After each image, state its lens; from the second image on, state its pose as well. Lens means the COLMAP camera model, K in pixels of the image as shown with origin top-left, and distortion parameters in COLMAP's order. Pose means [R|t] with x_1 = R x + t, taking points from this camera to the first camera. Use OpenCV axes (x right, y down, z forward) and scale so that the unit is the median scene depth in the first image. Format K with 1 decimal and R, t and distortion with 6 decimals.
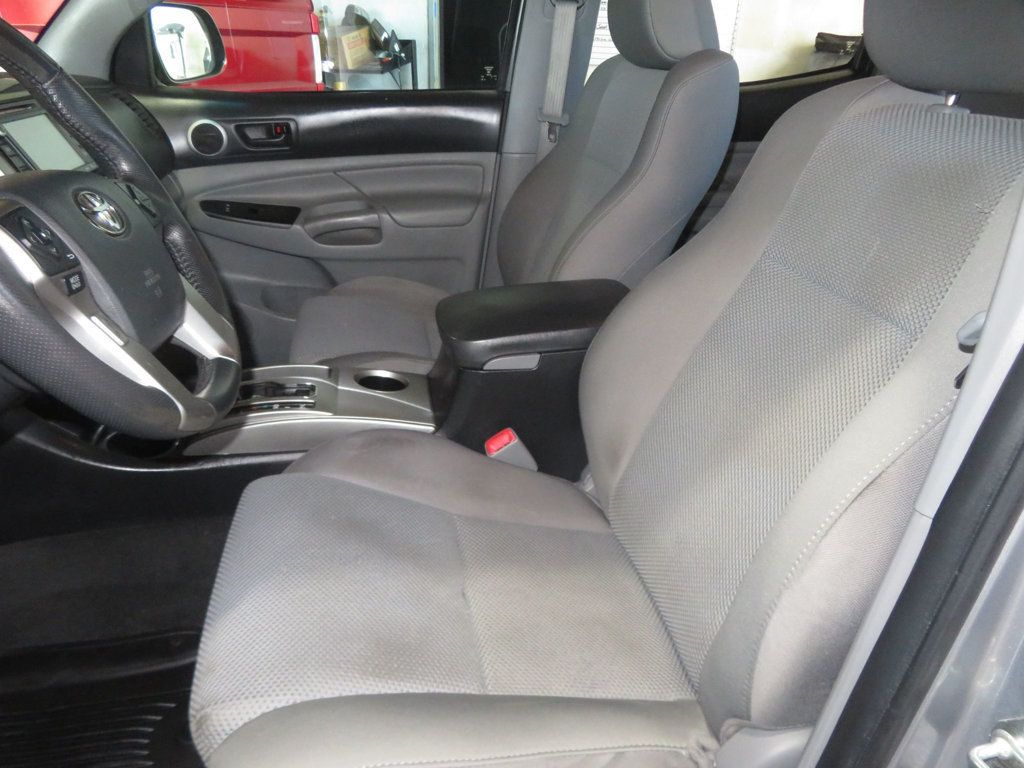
lens RADIAL K [[732.8, 0, 514.0], [0, 732.8, 384.5], [0, 0, 1]] dist [-0.026408, 0.021978]
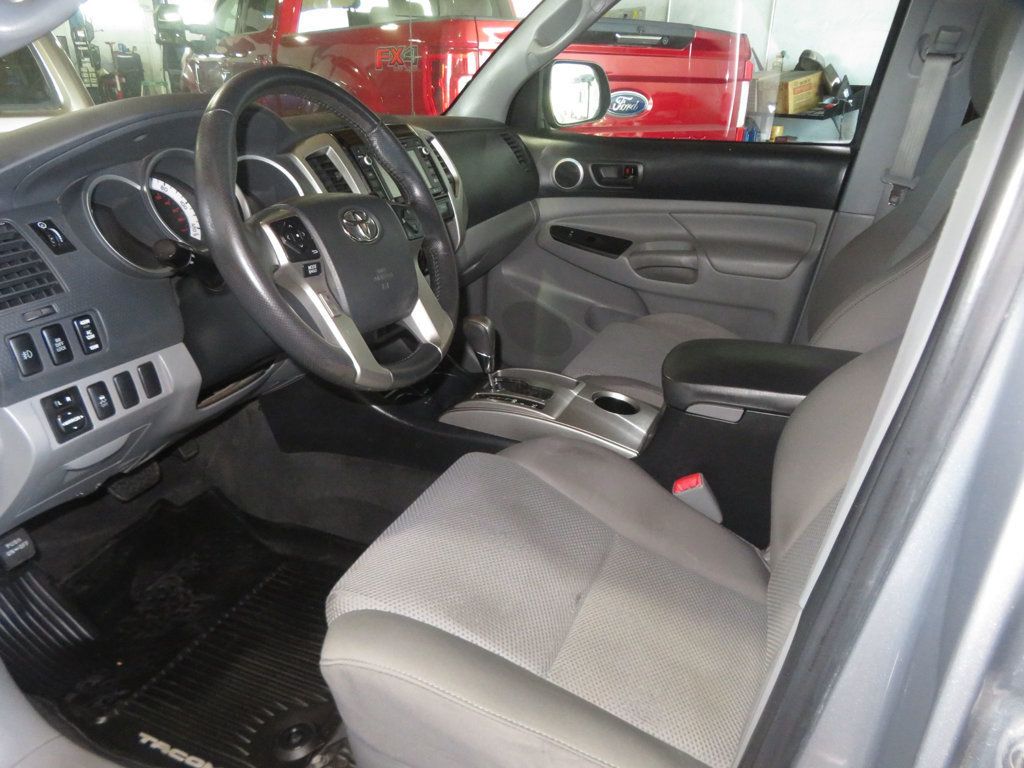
lens RADIAL K [[732.8, 0, 518.8], [0, 732.8, 391.4], [0, 0, 1]] dist [-0.026408, 0.021978]
pose [[0.834637, 0.217621, -0.505986, 0.270386], [-0.236769, 0.971187, 0.027143, -0.019163], [0.497313, 0.097147, 0.862115, -0.024480]]
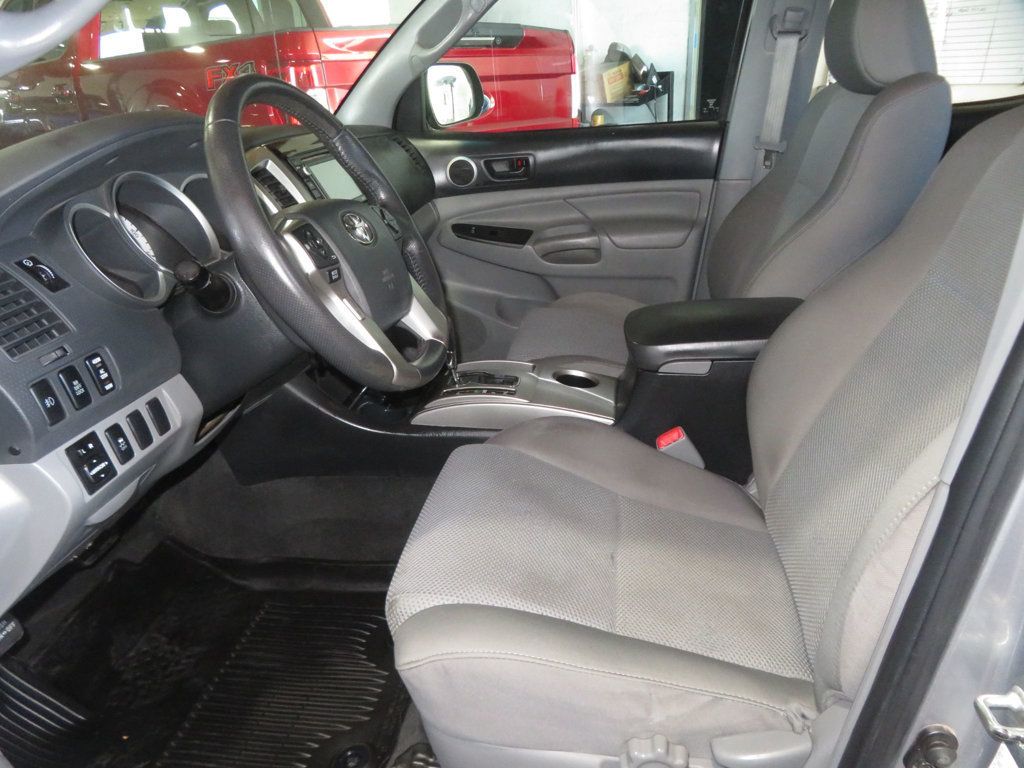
lens RADIAL K [[732.8, 0, 514.2], [0, 732.8, 389.8], [0, 0, 1]] dist [-0.026408, 0.021978]
pose [[0.942266, 0.071027, -0.327247, 0.113473], [-0.080553, 0.996628, -0.015630, 0.040952], [0.325033, 0.041089, 0.944810, -0.126395]]
